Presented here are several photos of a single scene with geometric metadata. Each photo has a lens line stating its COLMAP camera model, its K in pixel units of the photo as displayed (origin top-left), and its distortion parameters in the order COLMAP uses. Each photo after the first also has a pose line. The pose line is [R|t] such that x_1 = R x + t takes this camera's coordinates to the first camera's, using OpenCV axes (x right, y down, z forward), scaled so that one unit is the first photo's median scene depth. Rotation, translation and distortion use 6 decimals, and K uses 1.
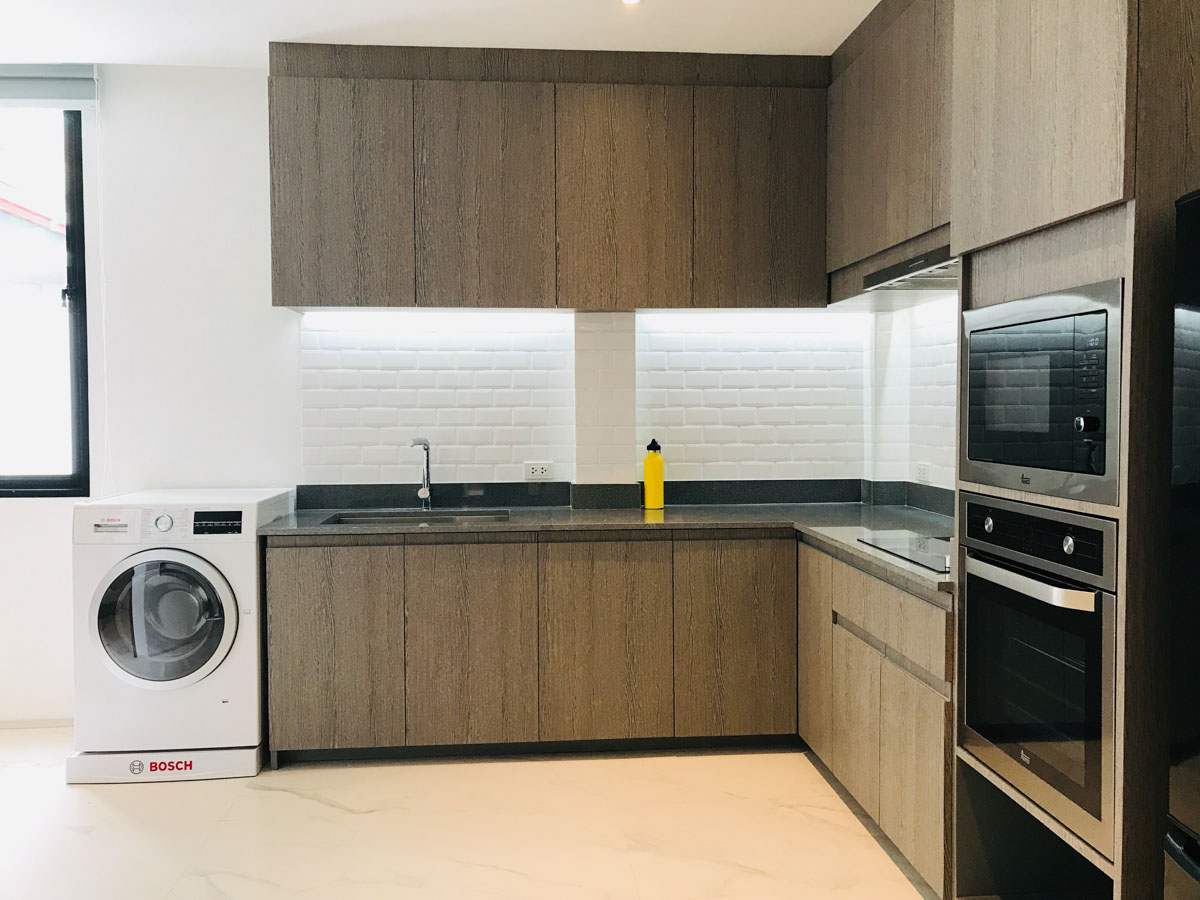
lens RADIAL K [[999.8, 0, 600.0], [0, 999.8, 449.4], [0, 0, 1]] dist [0.057134, -0.044875]
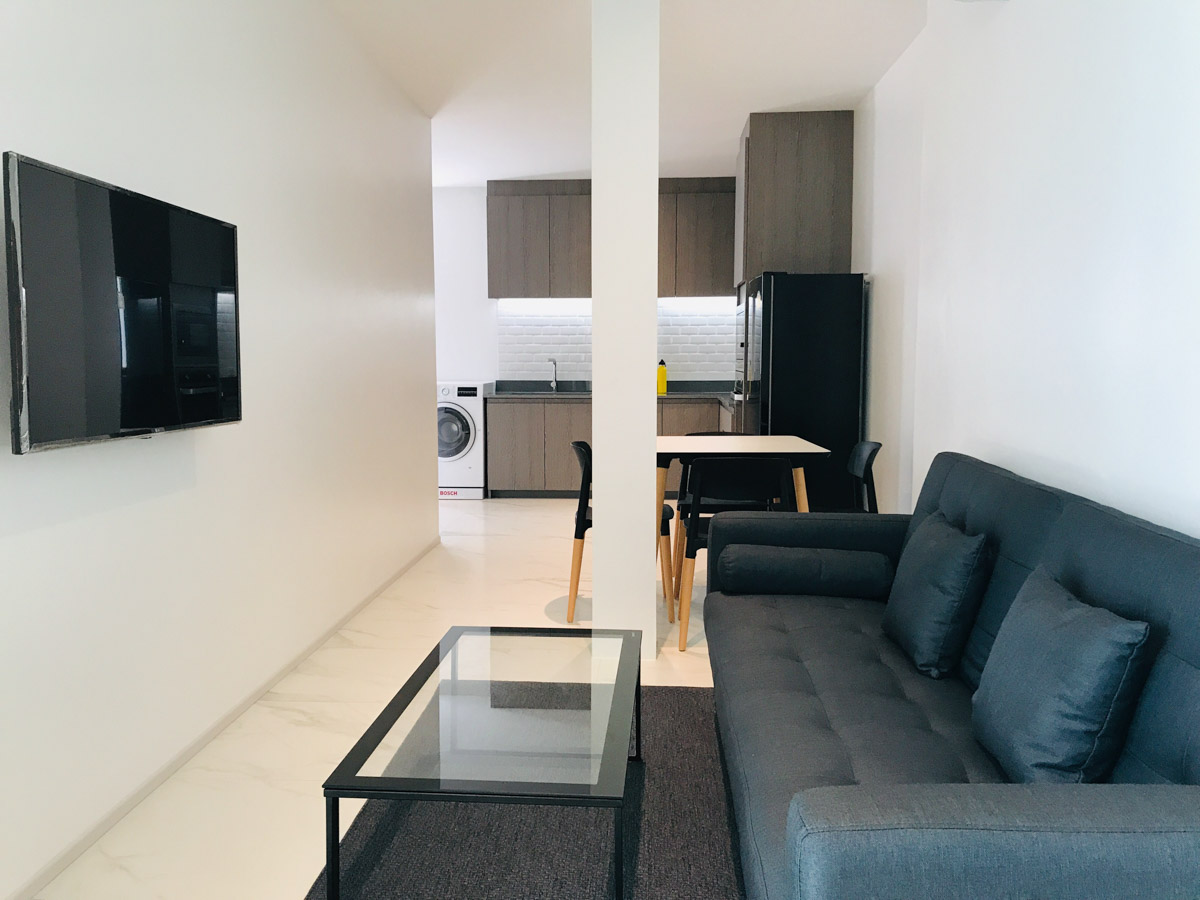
lens RADIAL K [[999.8, 0, 598.2], [0, 999.8, 448.2], [0, 0, 1]] dist [0.057134, -0.044875]
pose [[0.989440, 0.015211, -0.144142, 0.261841], [-0.008143, 0.998741, 0.049498, 0.084156], [0.144714, -0.047802, 0.988318, -1.263984]]
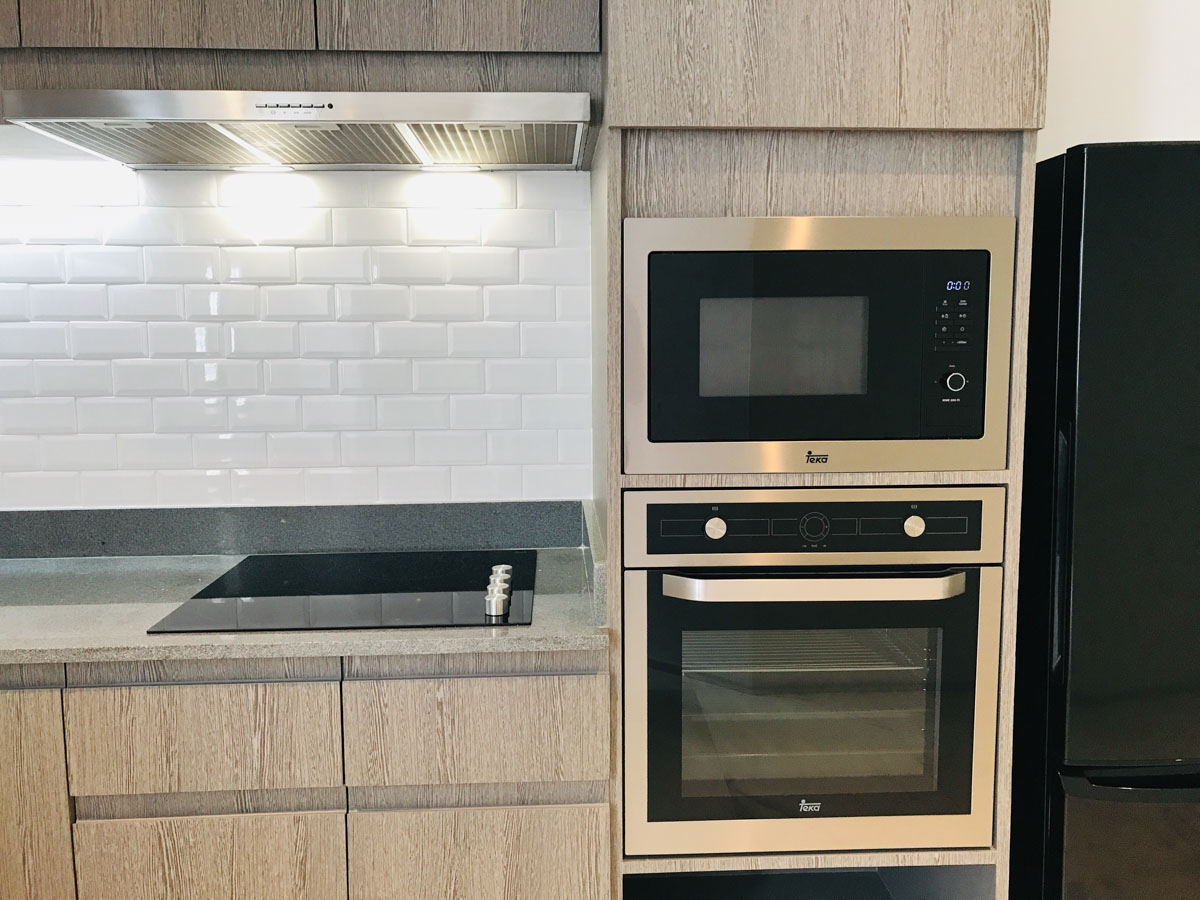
lens RADIAL K [[999.8, 0, 599.1], [0, 999.8, 449.7], [0, 0, 1]] dist [0.057134, -0.044875]
pose [[0.035076, -0.111817, 0.993110, -0.201840], [0.049387, 0.992701, 0.110027, -0.040341], [-0.998164, 0.045188, 0.040342, 0.657577]]
